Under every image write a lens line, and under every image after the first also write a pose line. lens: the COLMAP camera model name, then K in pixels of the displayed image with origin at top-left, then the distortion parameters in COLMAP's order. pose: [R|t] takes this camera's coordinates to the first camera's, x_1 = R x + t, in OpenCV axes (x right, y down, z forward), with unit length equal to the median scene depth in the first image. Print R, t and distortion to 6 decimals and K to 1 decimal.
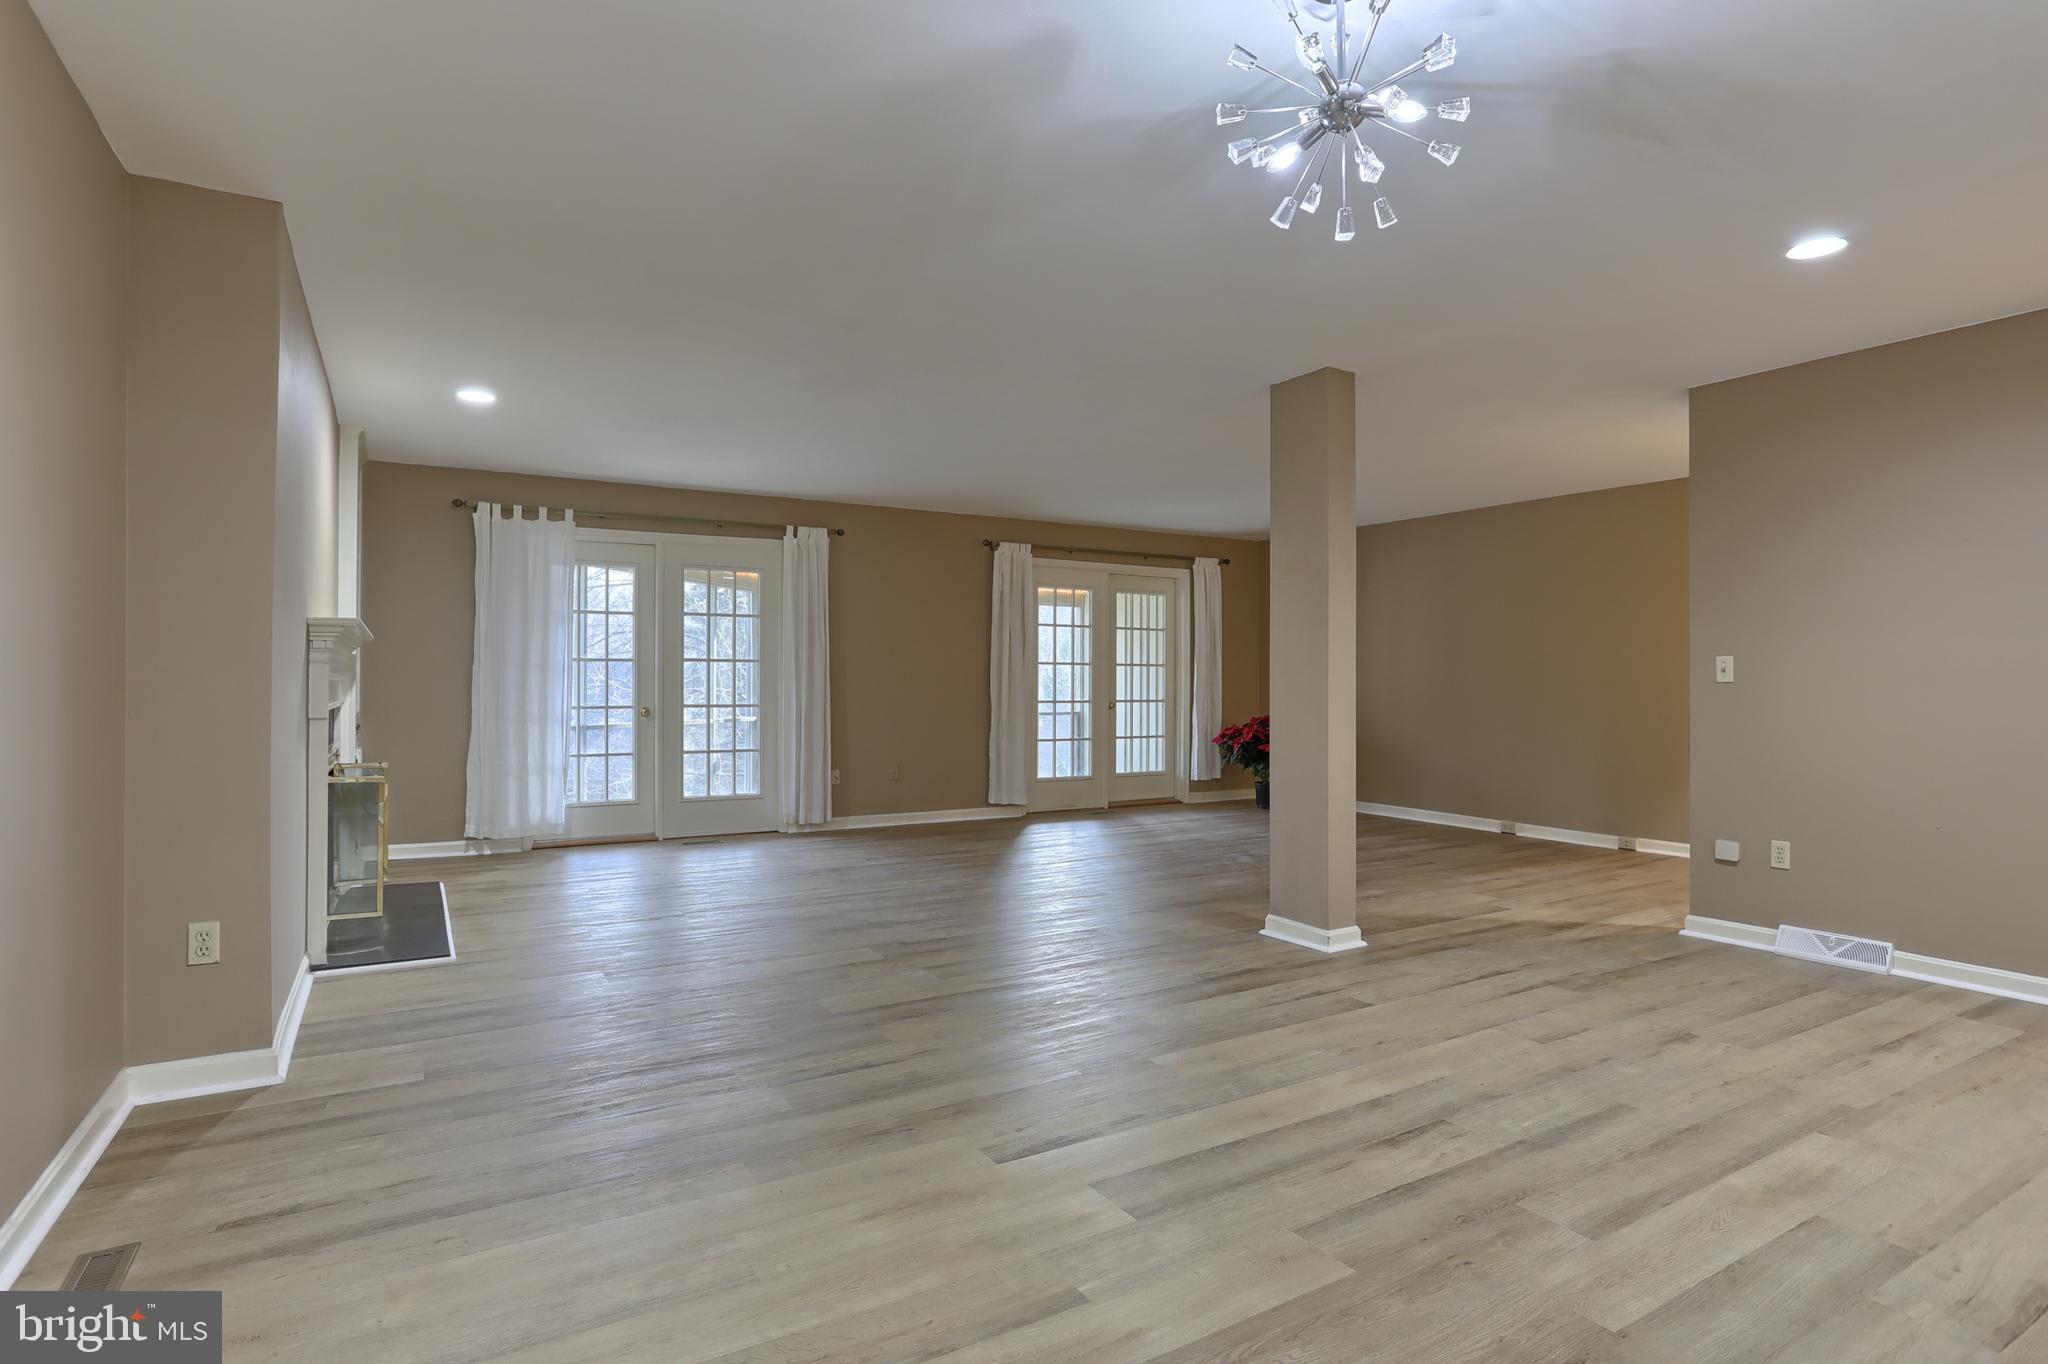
lens RADIAL K [[1050.6, 0, 1019.3], [0, 1050.6, 682.4], [0, 0, 1]] dist [-0.056485, 0.032055]
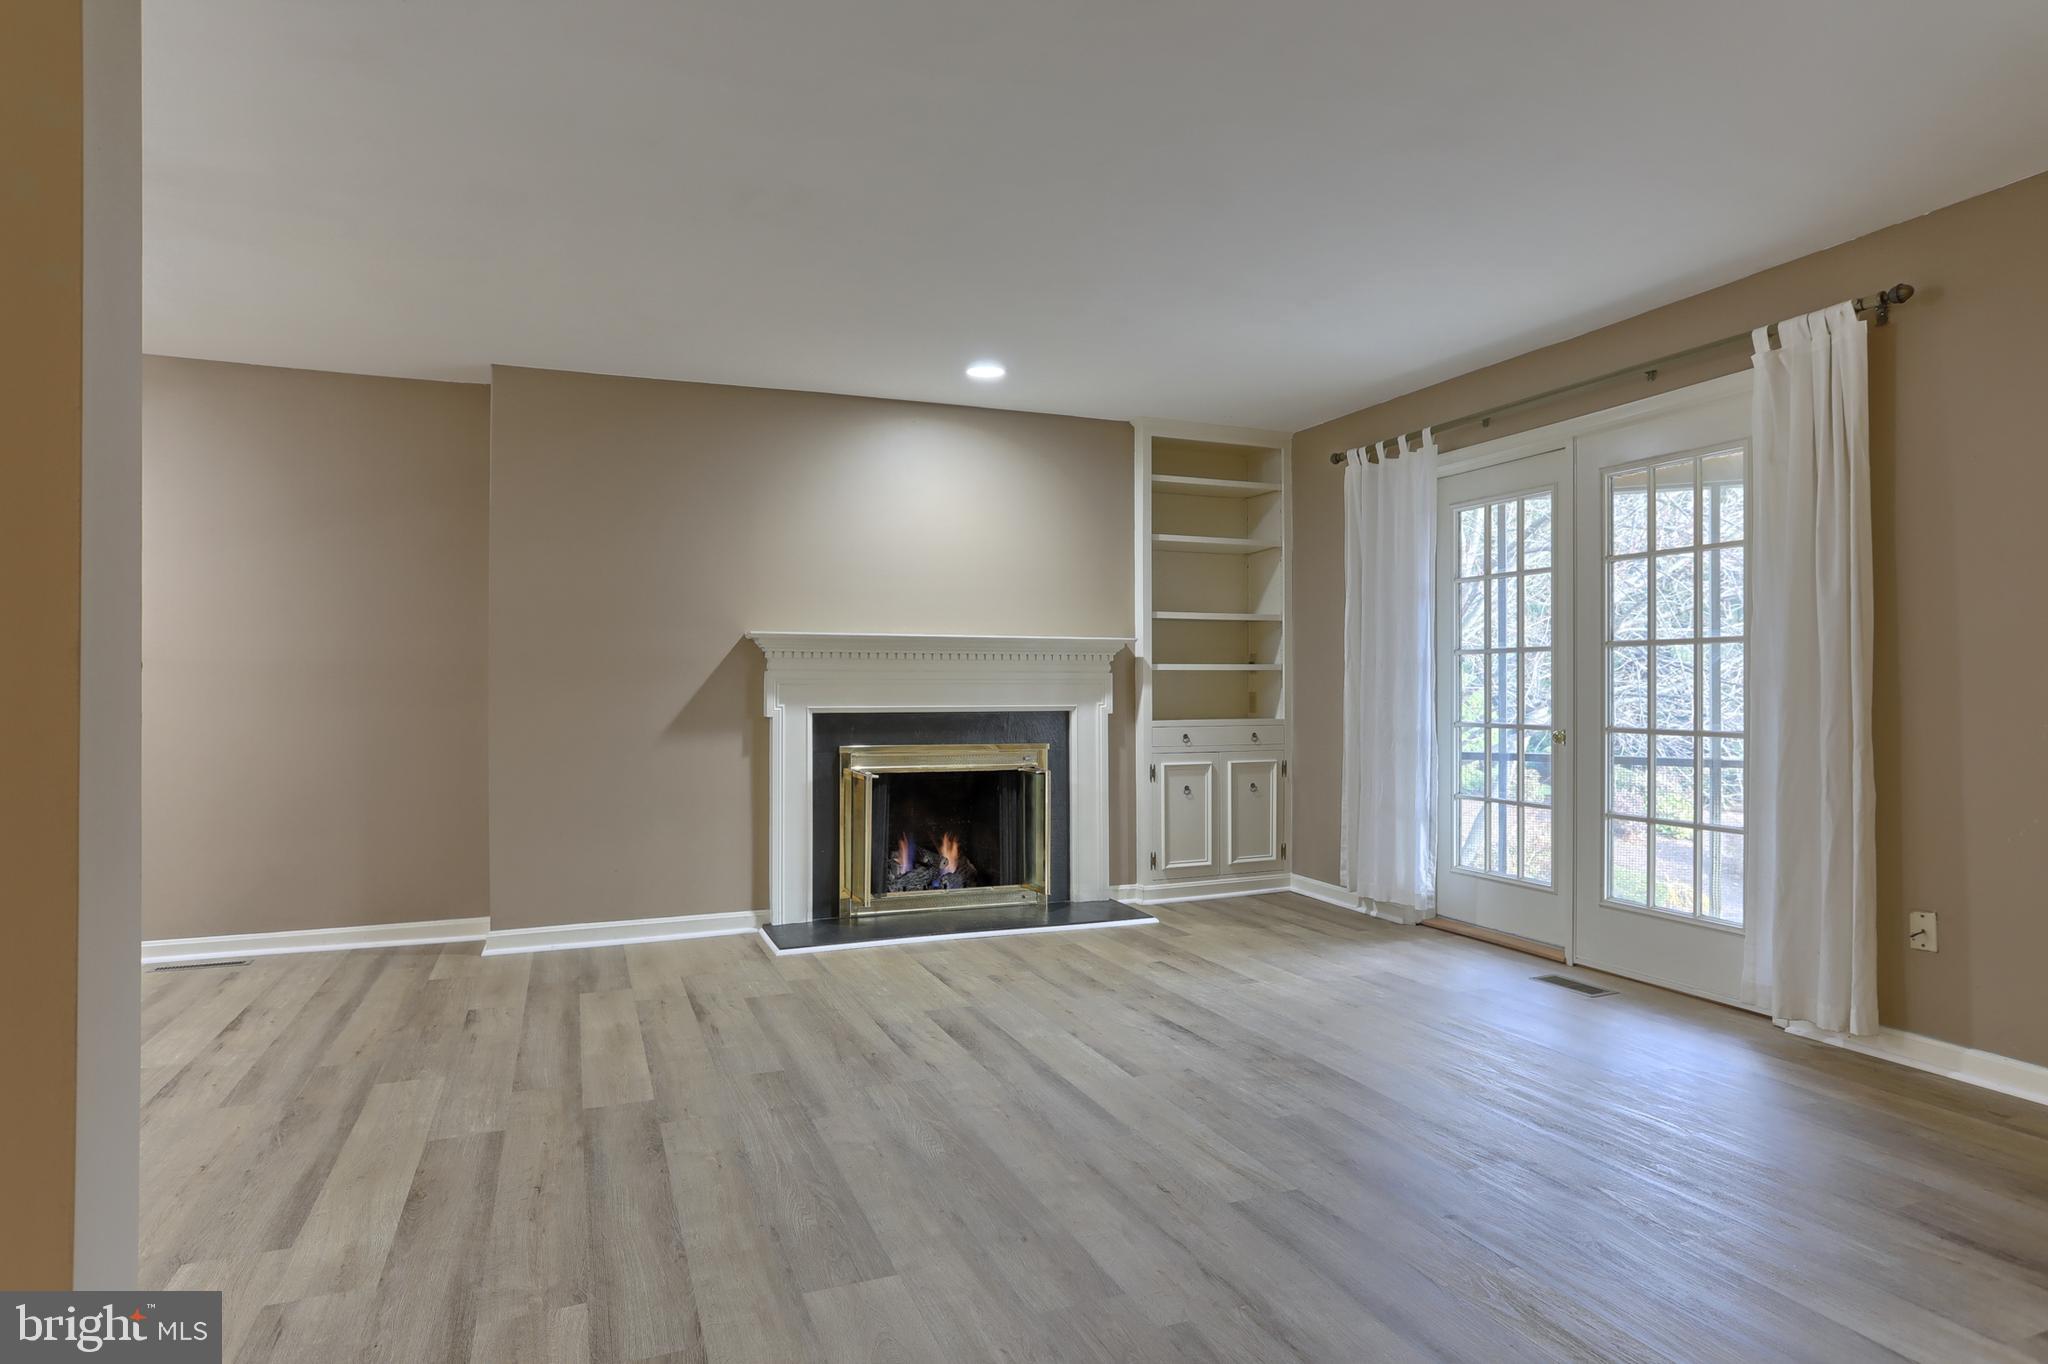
lens RADIAL K [[1125.6, 0, 1015.1], [0, 1125.6, 684.6], [0, 0, 1]] dist [-0.048382, 0.039628]
pose [[-0.160452, -0.004496, -0.987033, 0.324032], [0.001436, 0.999988, -0.004788, 0.001894], [0.987043, -0.002186, -0.160443, 0.863849]]
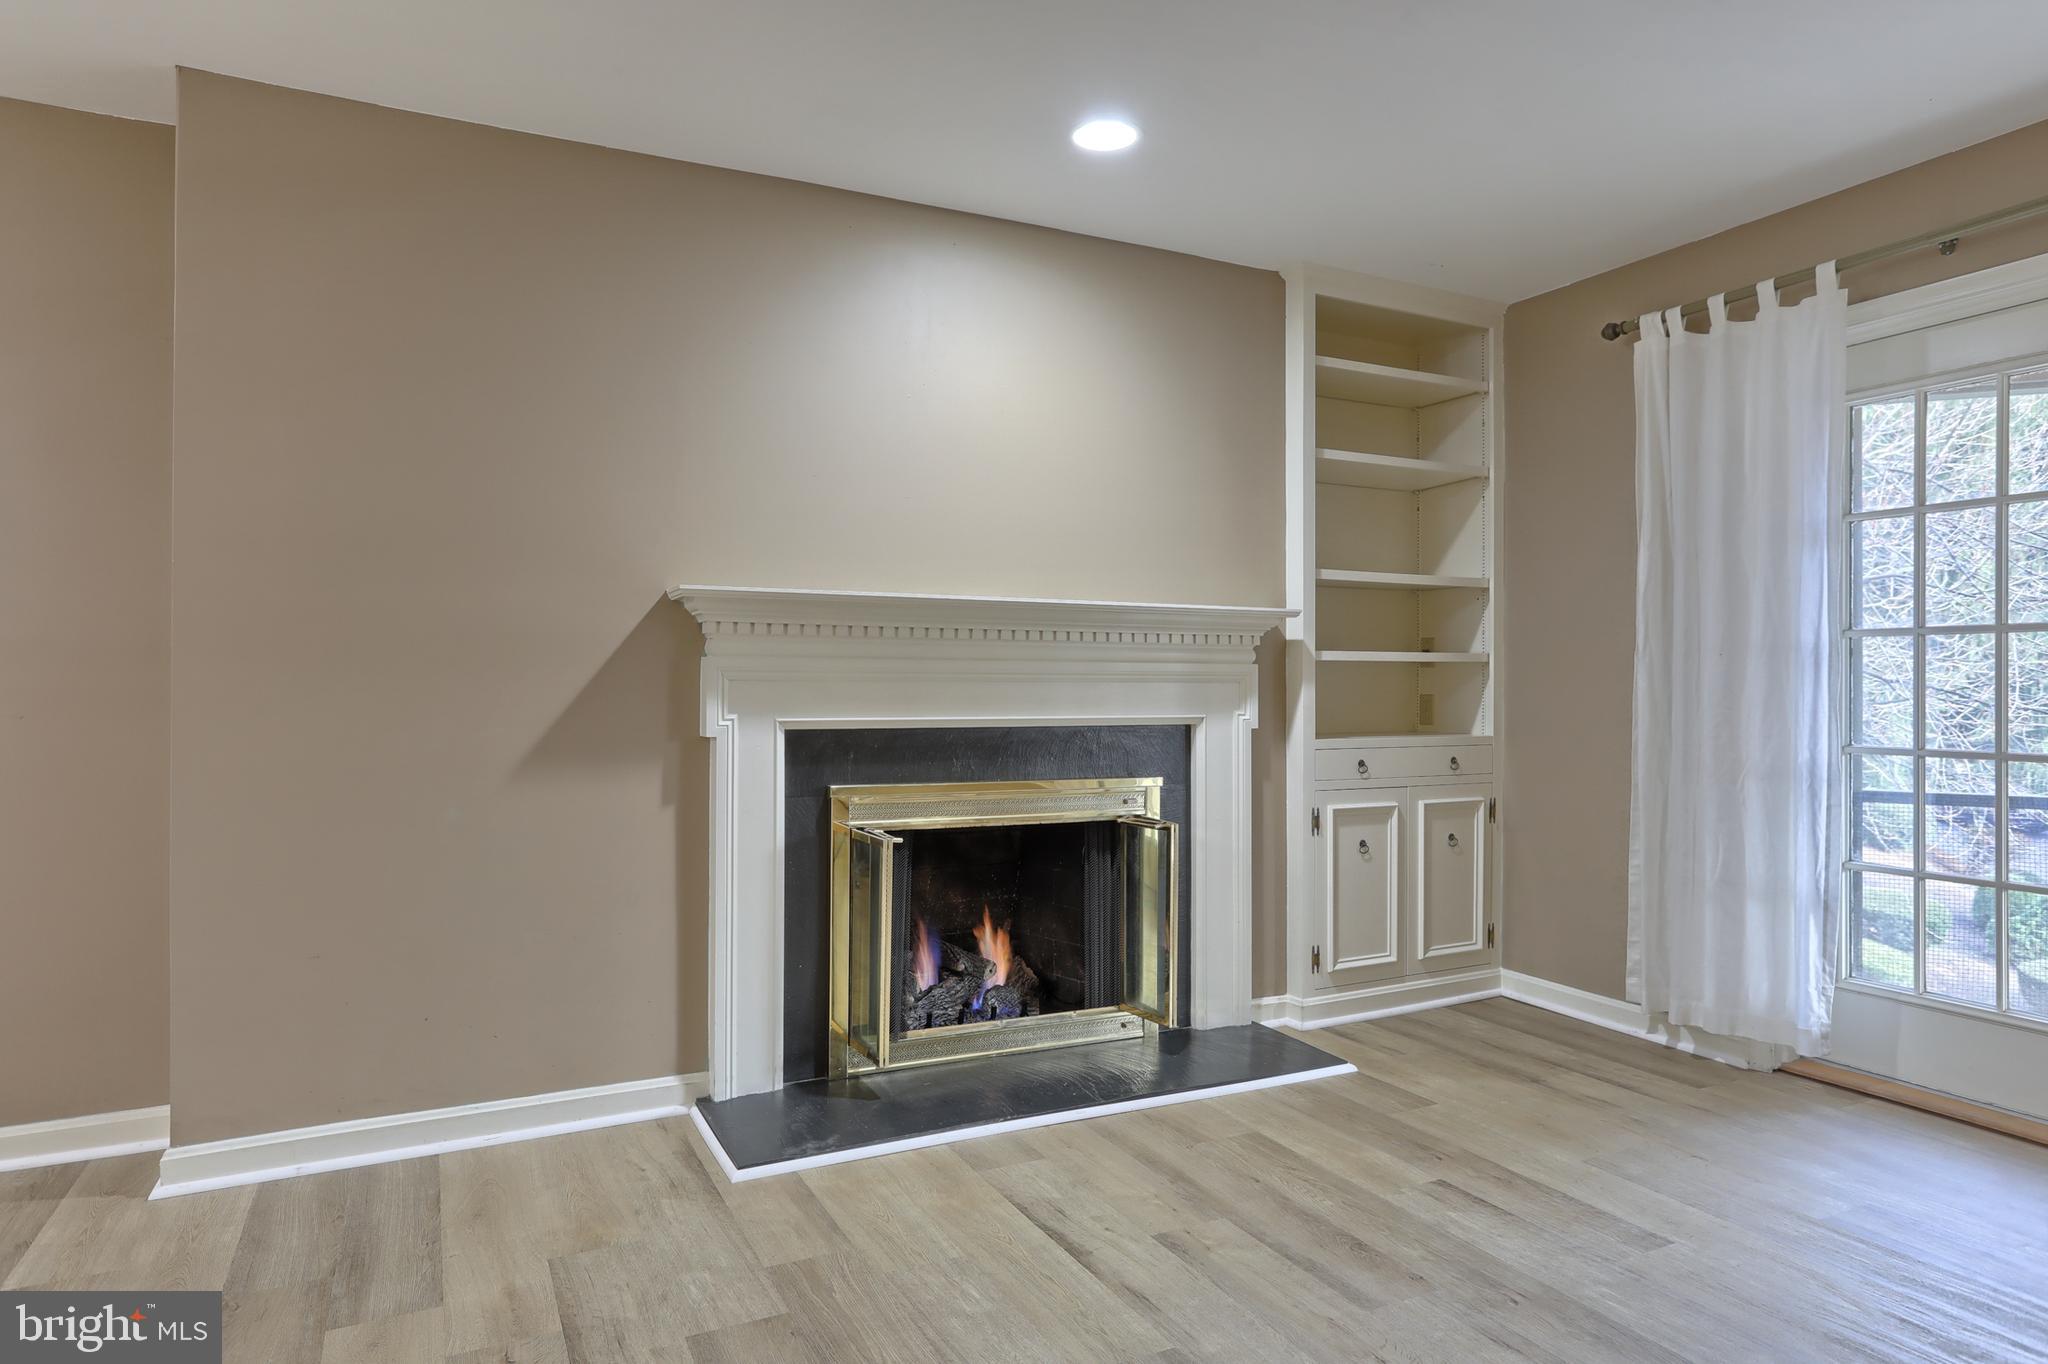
lens RADIAL K [[1194.0, 0, 1036.8], [0, 1194.0, 680.8], [0, 0, 1]] dist [-0.007169, 0.000208]
pose [[-0.059853, -0.005565, -0.998192, 0.049750], [-0.002999, 0.999981, -0.005396, 0.000368], [0.998203, 0.002670, -0.059869, 0.729092]]
